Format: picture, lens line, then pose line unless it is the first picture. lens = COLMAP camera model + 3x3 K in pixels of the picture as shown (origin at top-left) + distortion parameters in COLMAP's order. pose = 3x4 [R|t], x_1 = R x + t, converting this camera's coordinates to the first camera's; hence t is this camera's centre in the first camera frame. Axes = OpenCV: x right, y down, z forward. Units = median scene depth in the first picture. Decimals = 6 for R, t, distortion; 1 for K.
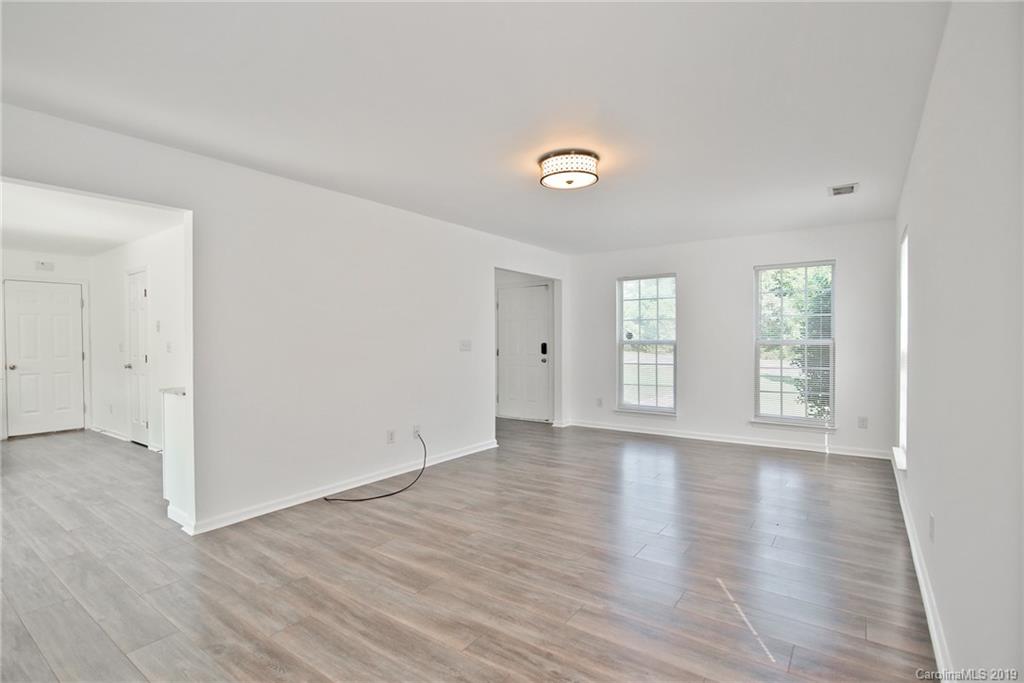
lens RADIAL K [[479.5, 0, 512.0], [0, 479.5, 341.5], [0, 0, 1]] dist [-0.022103, 0.002188]
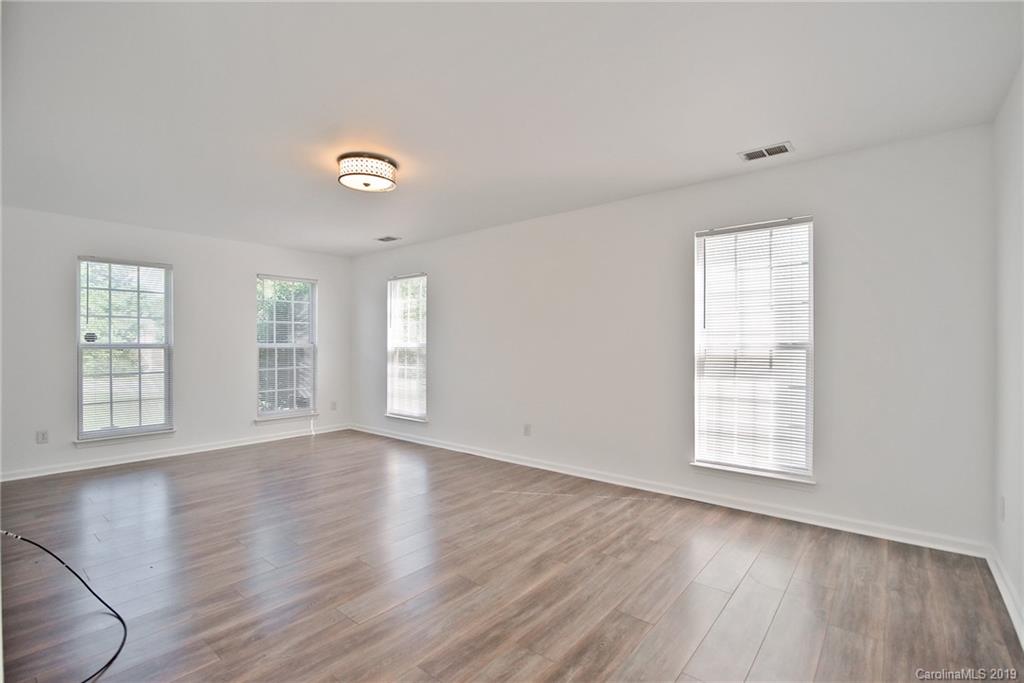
lens RADIAL K [[479.5, 0, 512.0], [0, 479.5, 341.5], [0, 0, 1]] dist [-0.022103, 0.002188]
pose [[0.065822, 0.011811, 0.997761, -0.866732], [0.003364, 0.999922, -0.012059, 0.011418], [-0.997826, 0.004150, 0.065777, 0.614524]]
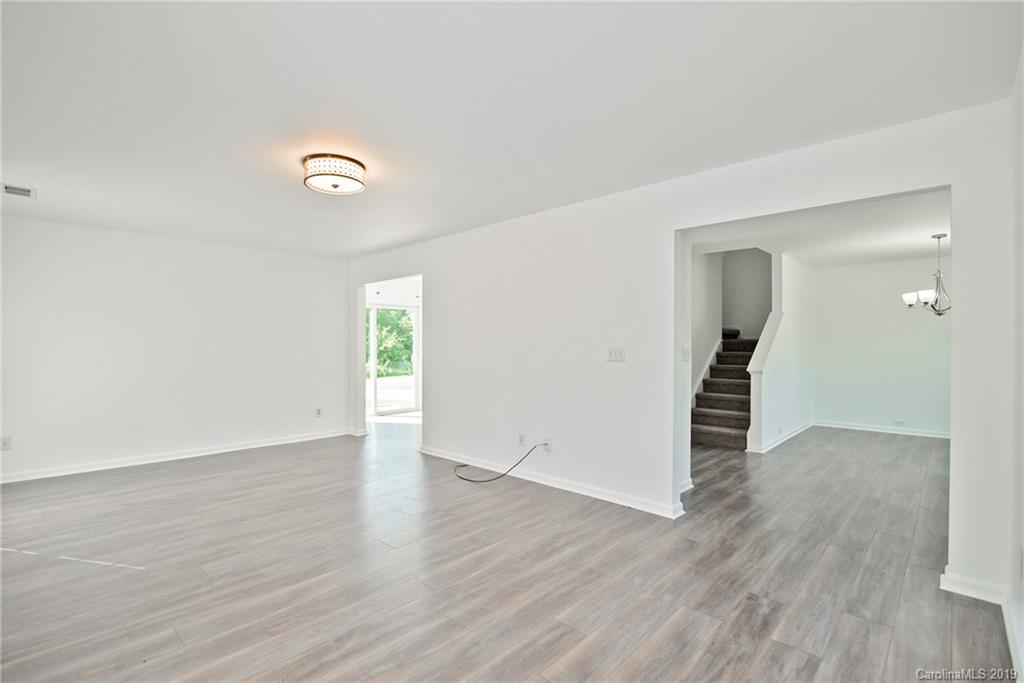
lens RADIAL K [[477.3, 0, 512.8], [0, 477.3, 345.1], [0, 0, 1]] dist [-0.021069, 0.001129]
pose [[-0.127879, 0.004552, -0.991779, 1.029493], [-0.003391, 0.999982, 0.005027, -0.016934], [0.991784, 0.004006, -0.127861, 1.463139]]
